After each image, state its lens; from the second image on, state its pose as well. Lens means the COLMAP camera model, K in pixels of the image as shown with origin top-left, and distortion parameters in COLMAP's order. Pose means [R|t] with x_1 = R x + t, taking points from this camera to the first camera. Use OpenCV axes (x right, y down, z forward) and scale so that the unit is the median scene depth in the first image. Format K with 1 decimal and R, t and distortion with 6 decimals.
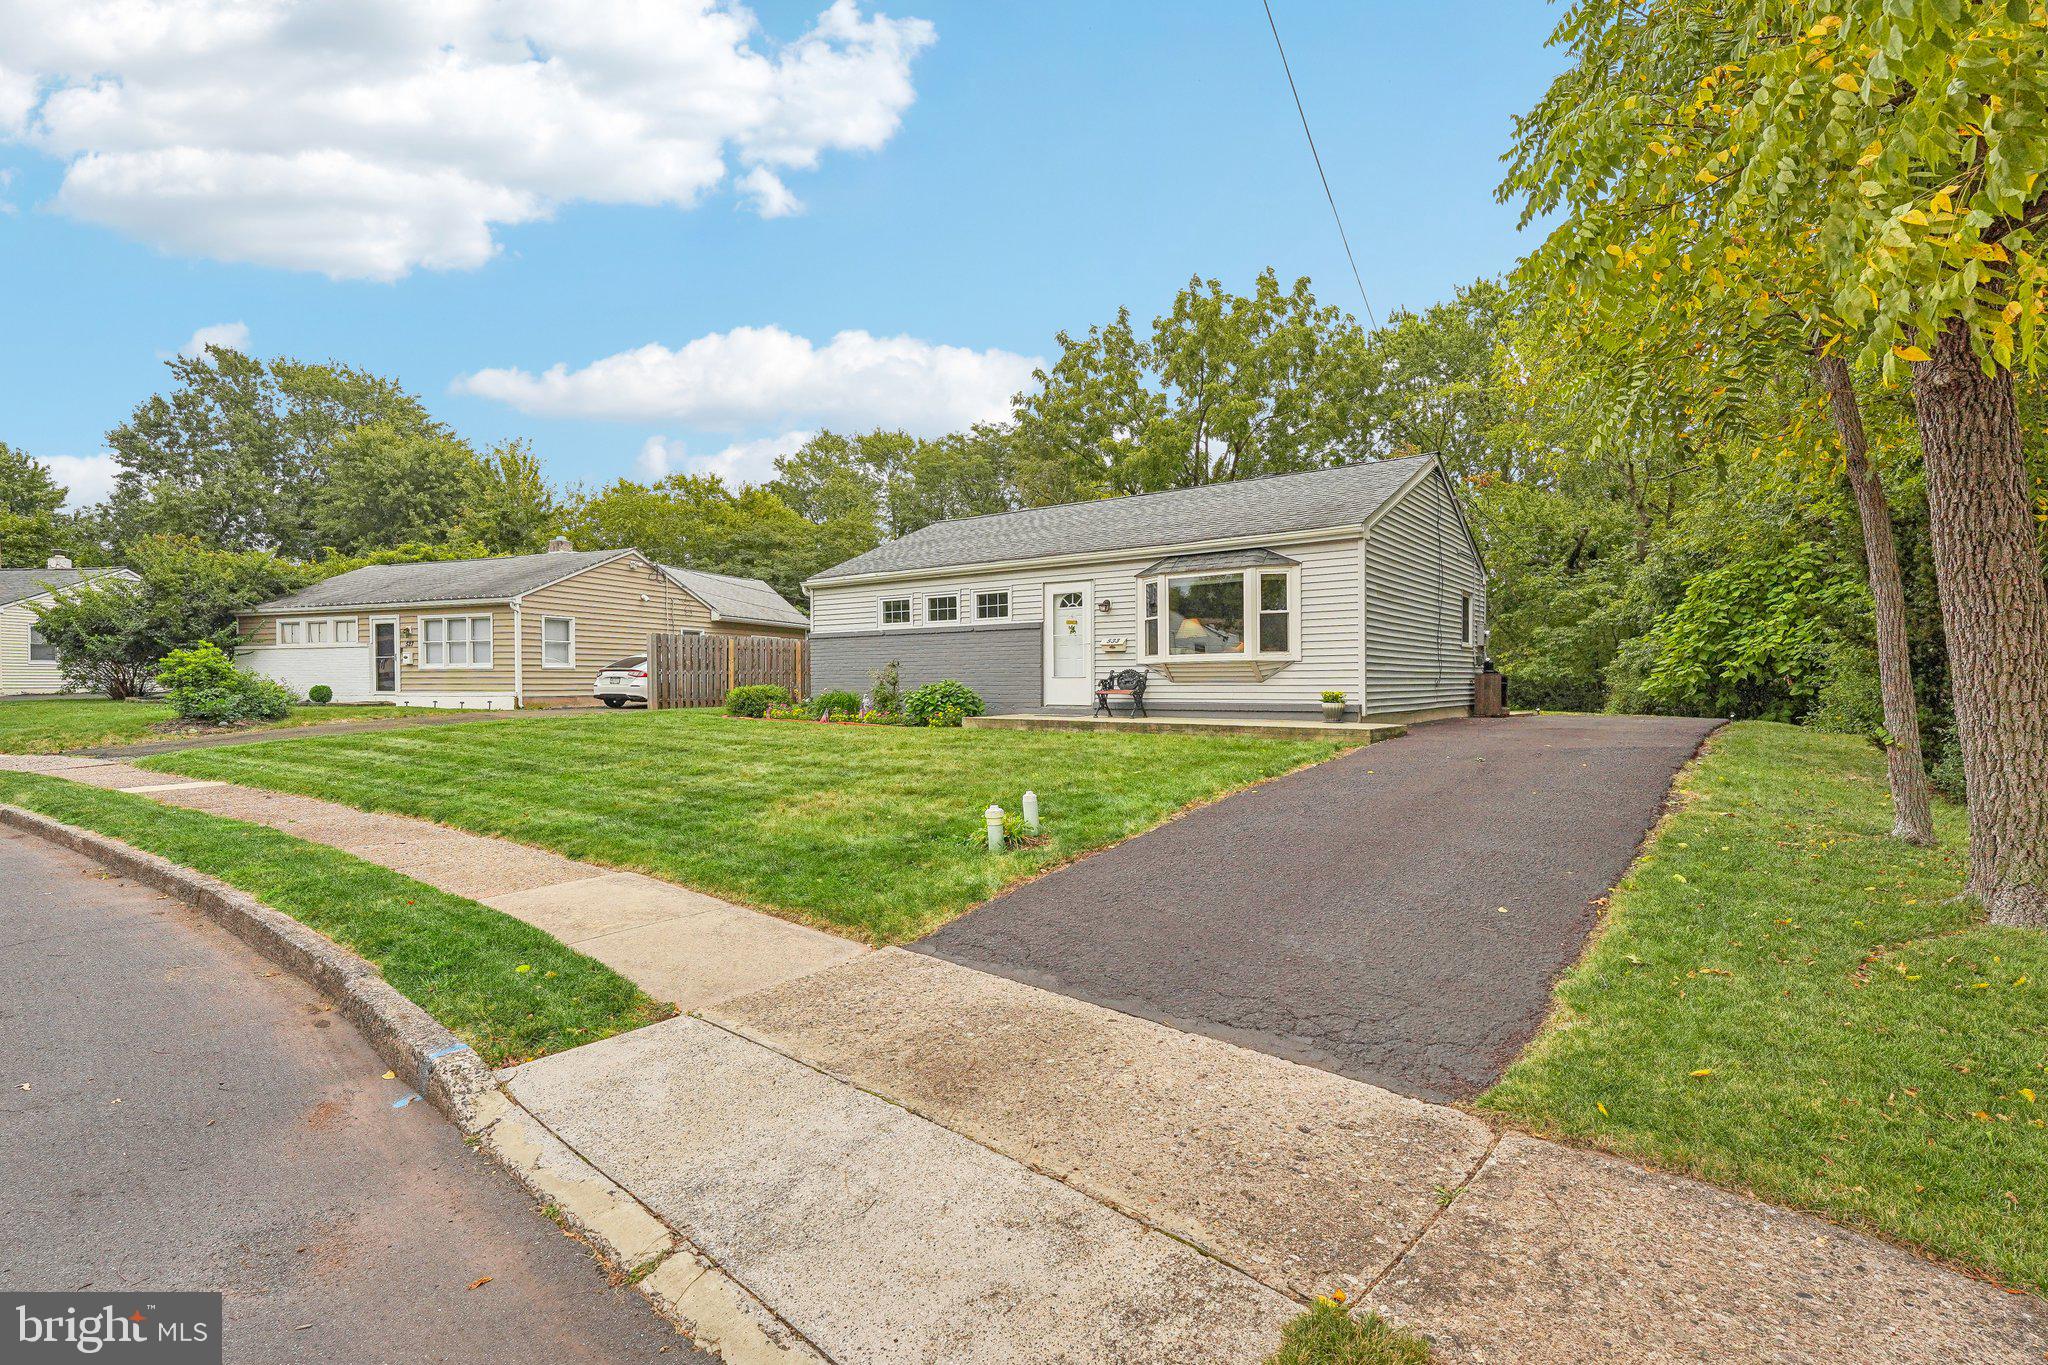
lens RADIAL K [[962.0, 0, 1024.0], [0, 962.0, 682.5], [0, 0, 1]] dist [-0.002675, -0.000053]
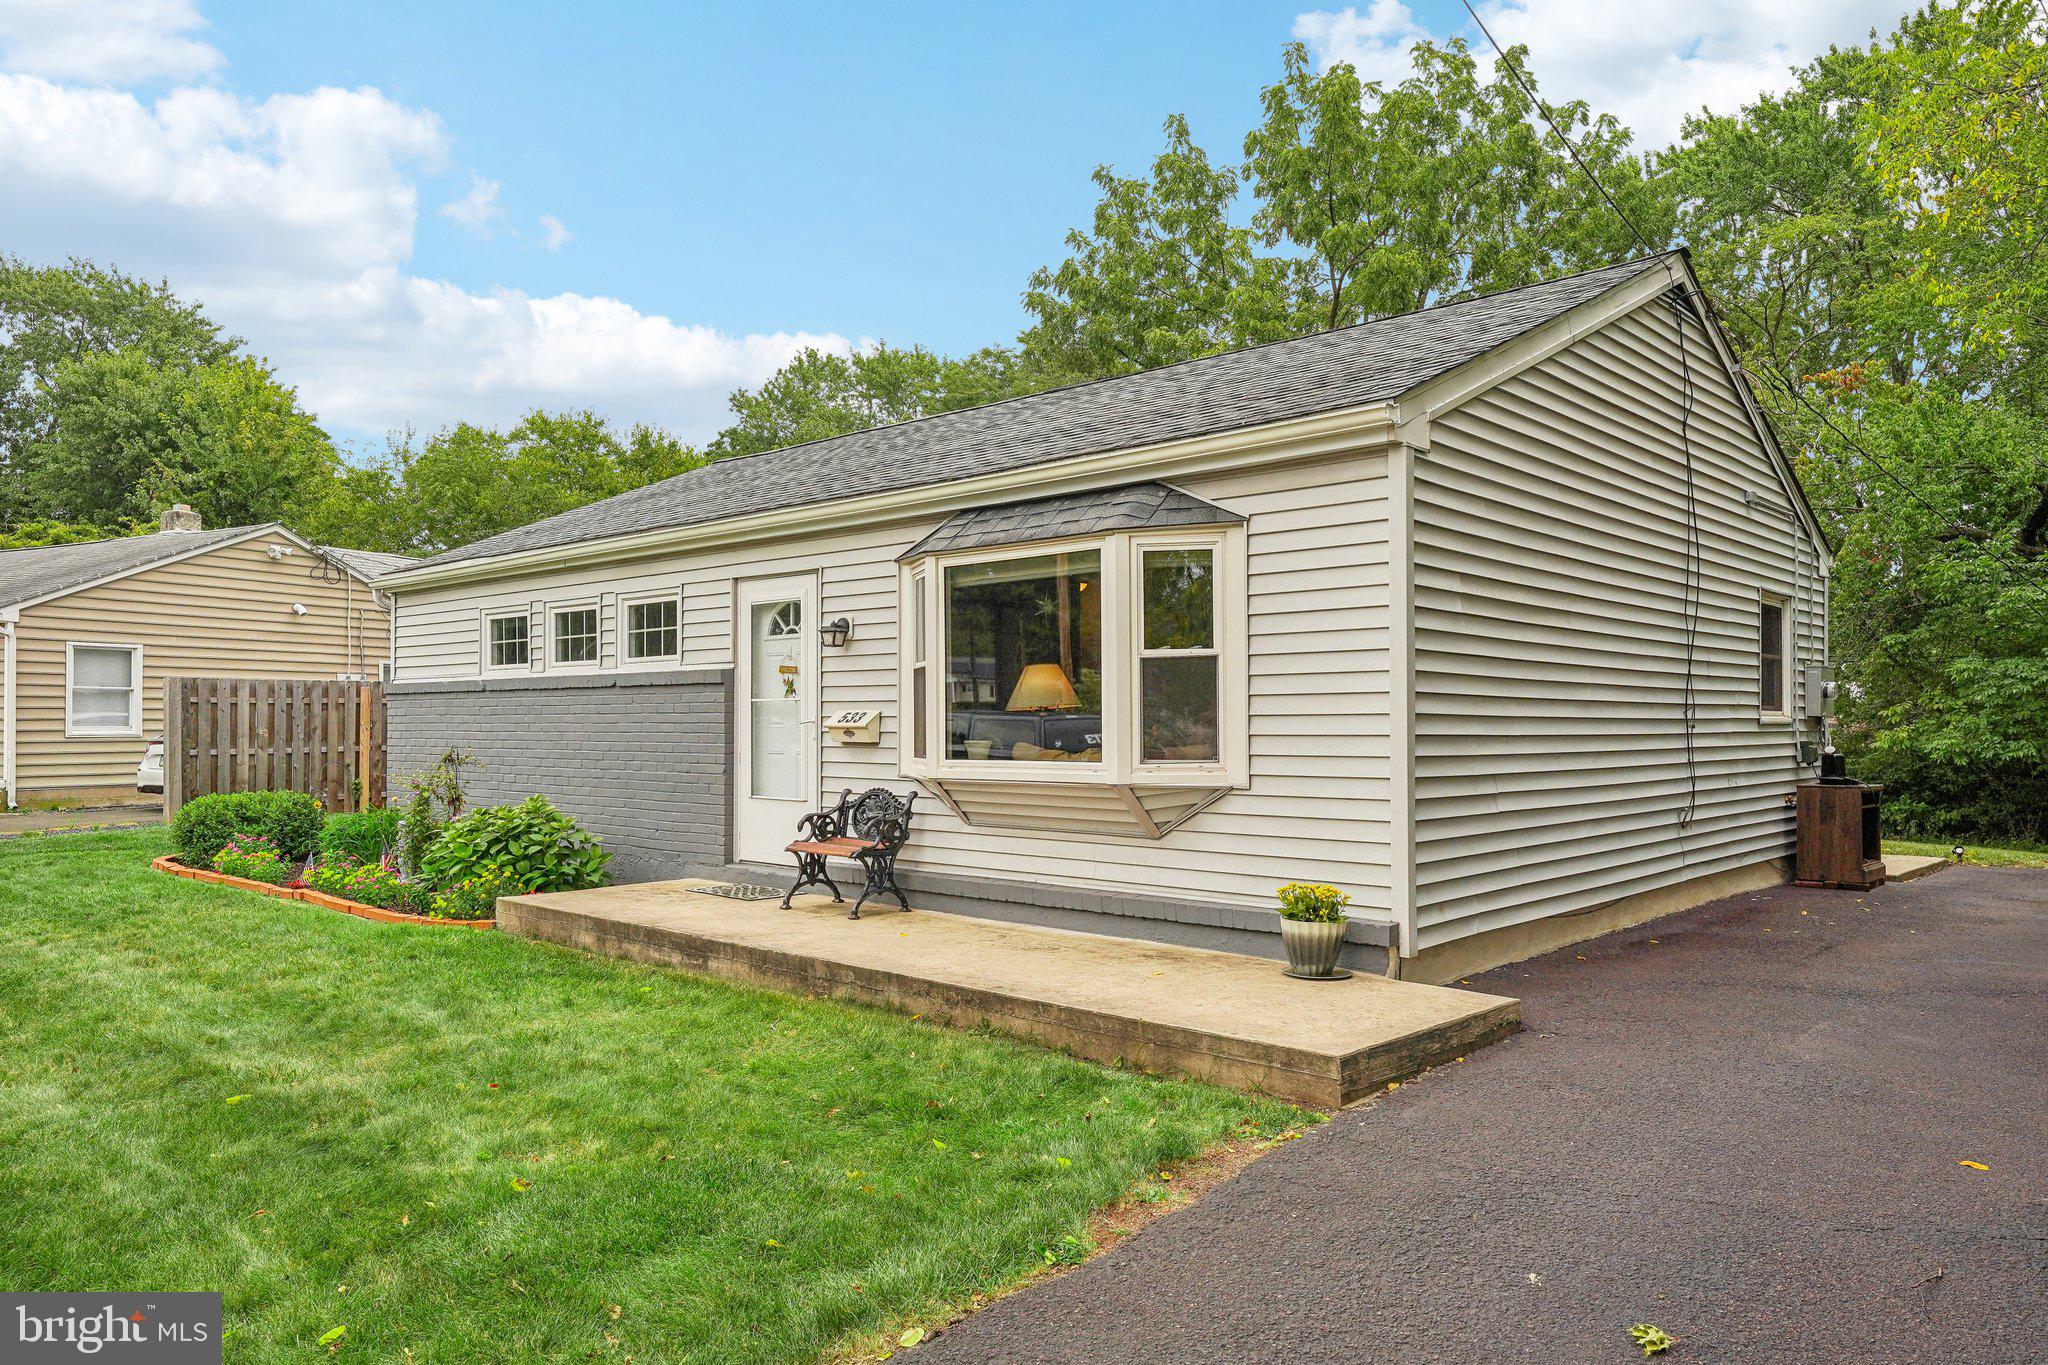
lens RADIAL K [[1385.8, 0, 1024.0], [0, 1385.8, 682.5], [0, 0, 1]] dist [0.001450, 0.002778]
pose [[0.994163, 0.001970, -0.107871, 0.204974], [-0.005137, 0.999564, -0.029088, -0.036671], [0.107767, 0.029473, 0.993739, 0.368875]]
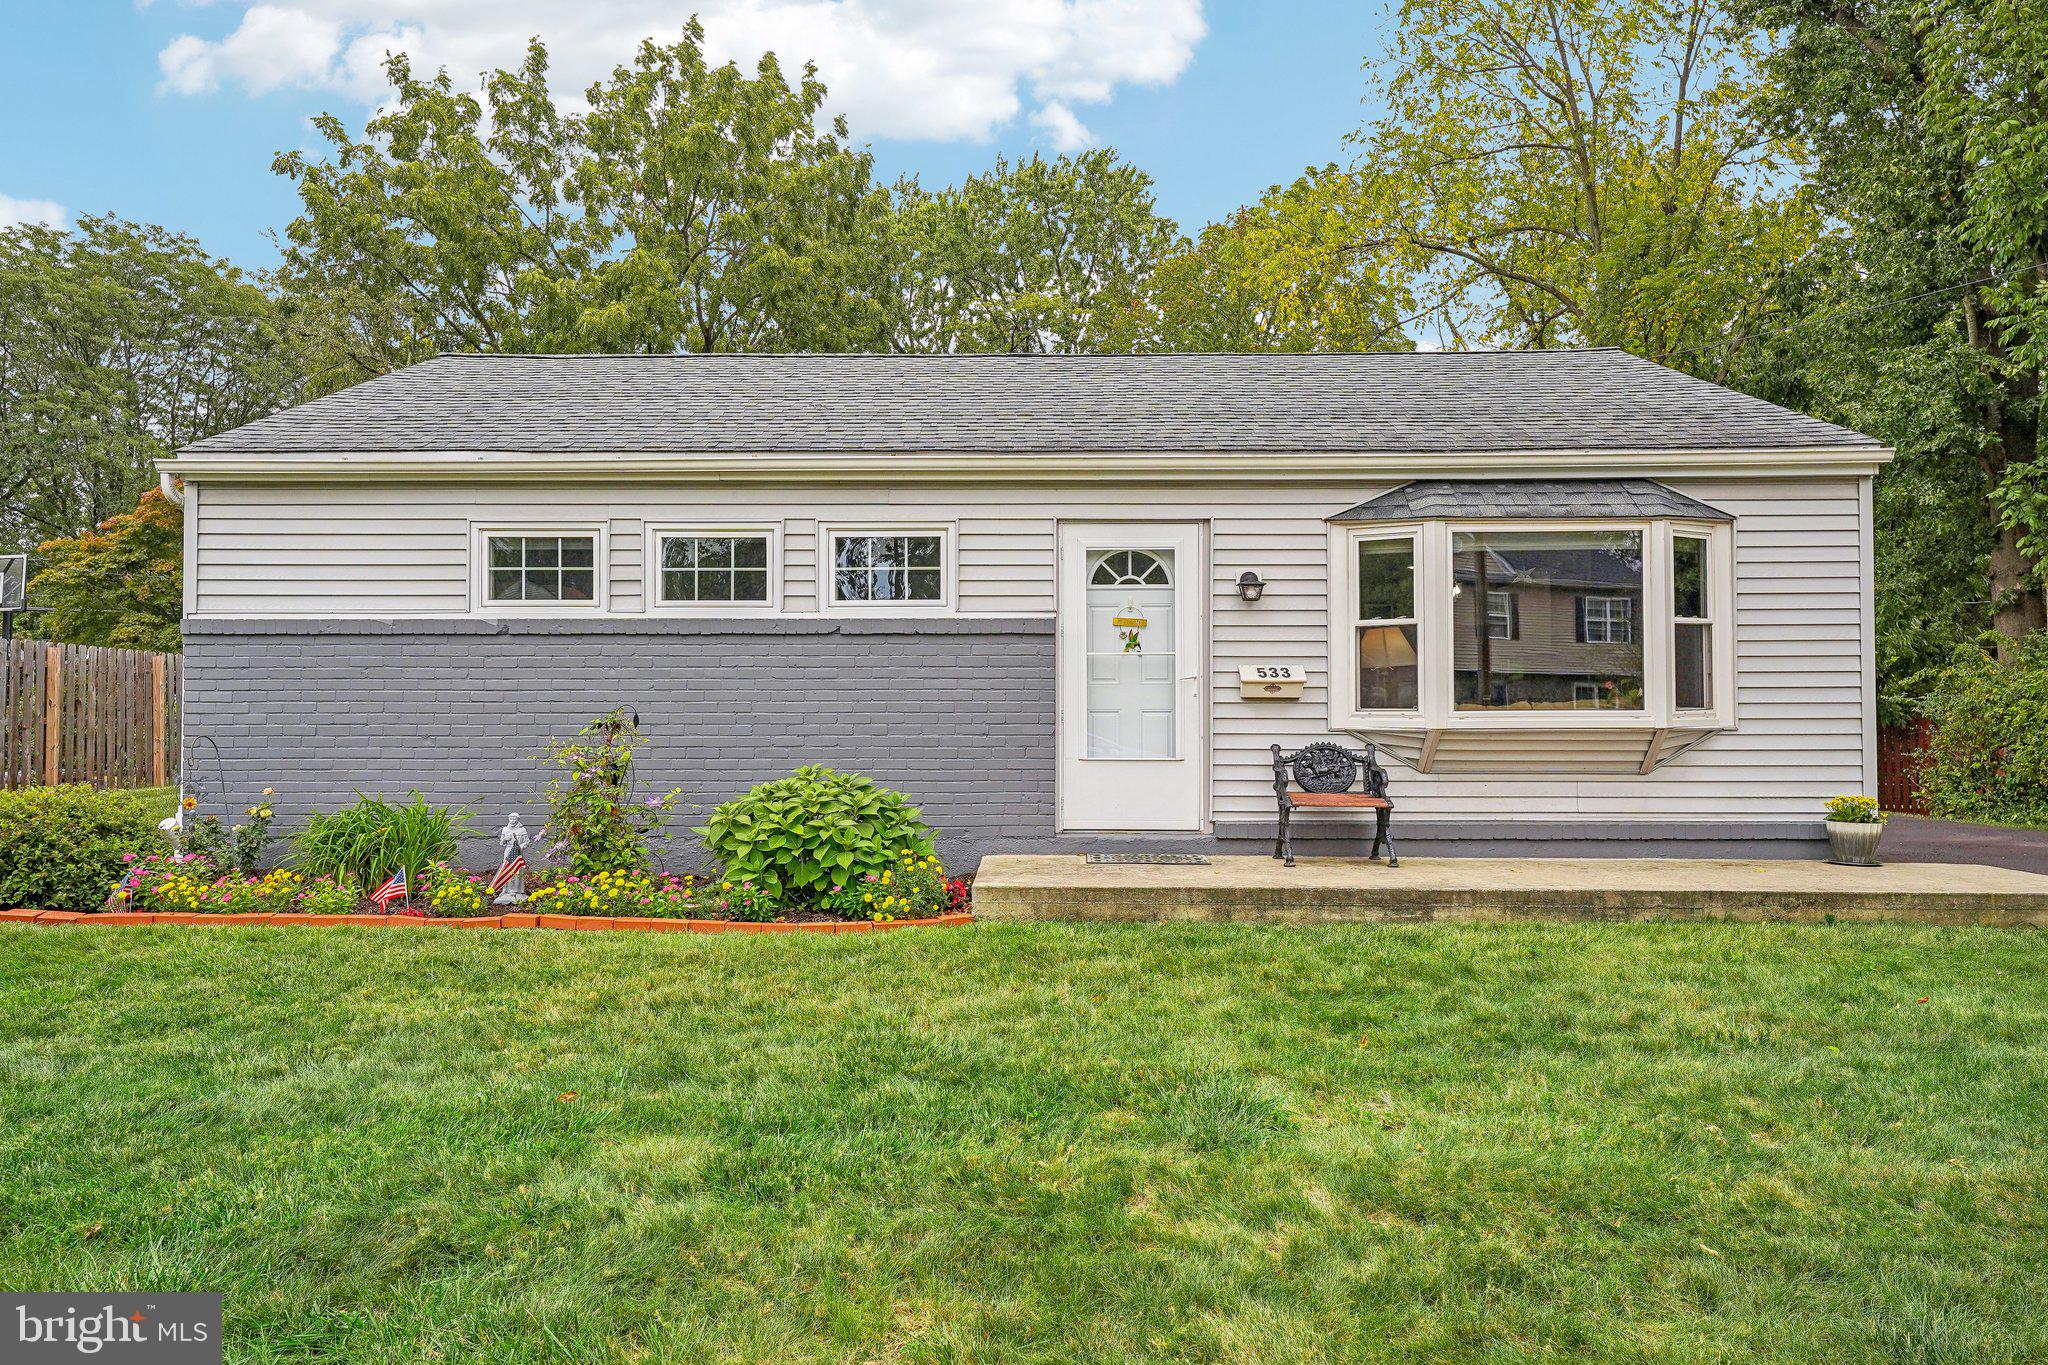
lens RADIAL K [[1366.5, 0, 1024.0], [0, 1366.5, 682.5], [0, 0, 1]] dist [0.007337, 0.002071]
pose [[0.813035, 0.016561, 0.581979, -0.296753], [-0.003652, 0.999721, -0.023347, -0.022283], [-0.582203, 0.016857, 0.812869, 0.521409]]
